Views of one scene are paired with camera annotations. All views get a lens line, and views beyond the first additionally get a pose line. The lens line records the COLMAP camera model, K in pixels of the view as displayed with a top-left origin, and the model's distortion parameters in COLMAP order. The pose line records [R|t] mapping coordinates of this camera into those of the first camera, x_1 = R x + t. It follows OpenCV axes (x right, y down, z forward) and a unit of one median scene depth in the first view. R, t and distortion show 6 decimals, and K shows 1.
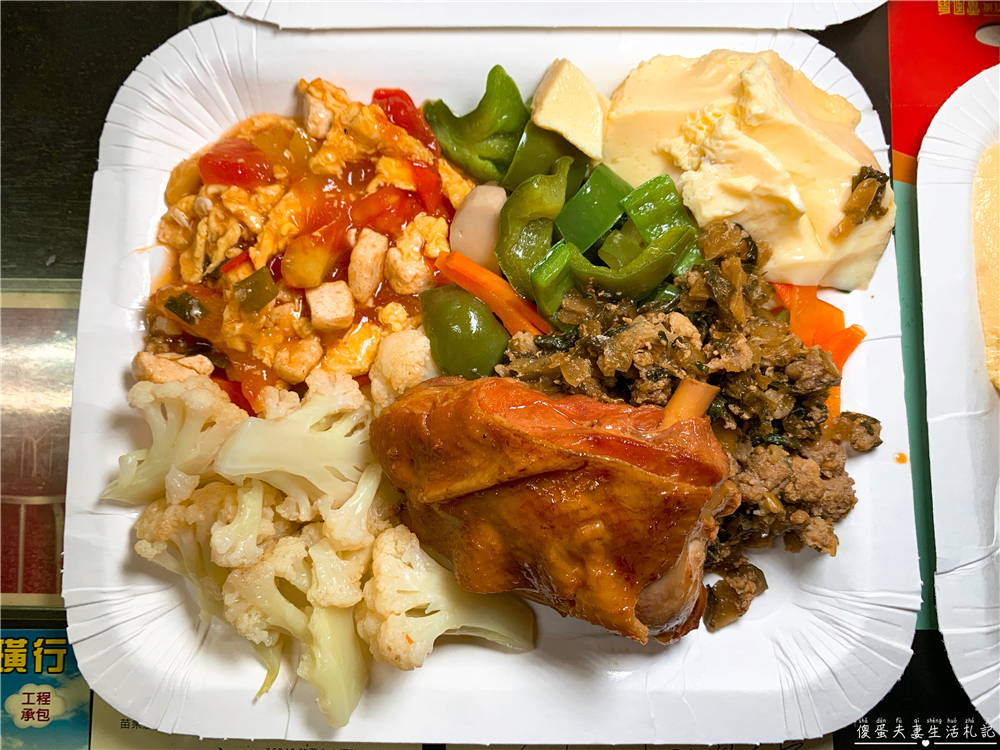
lens RADIAL K [[919.0, 0, 500.0], [0, 919.0, 375.0], [0, 0, 1]] dist [0.057543, -0.168298]
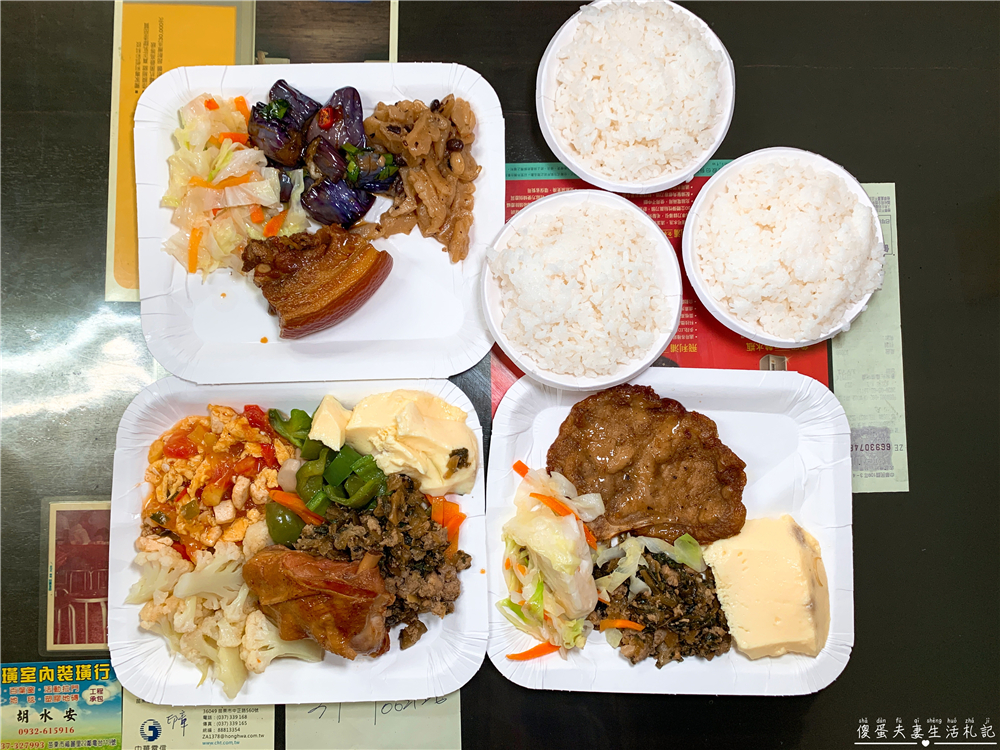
lens RADIAL K [[919.0, 0, 500.0], [0, 919.0, 375.0], [0, 0, 1]] dist [0.057543, -0.168298]
pose [[0.999219, -0.026925, 0.028938, 0.430215], [0.026152, 0.999300, 0.026759, -0.453274], [-0.029638, -0.025982, 0.999223, -1.253874]]
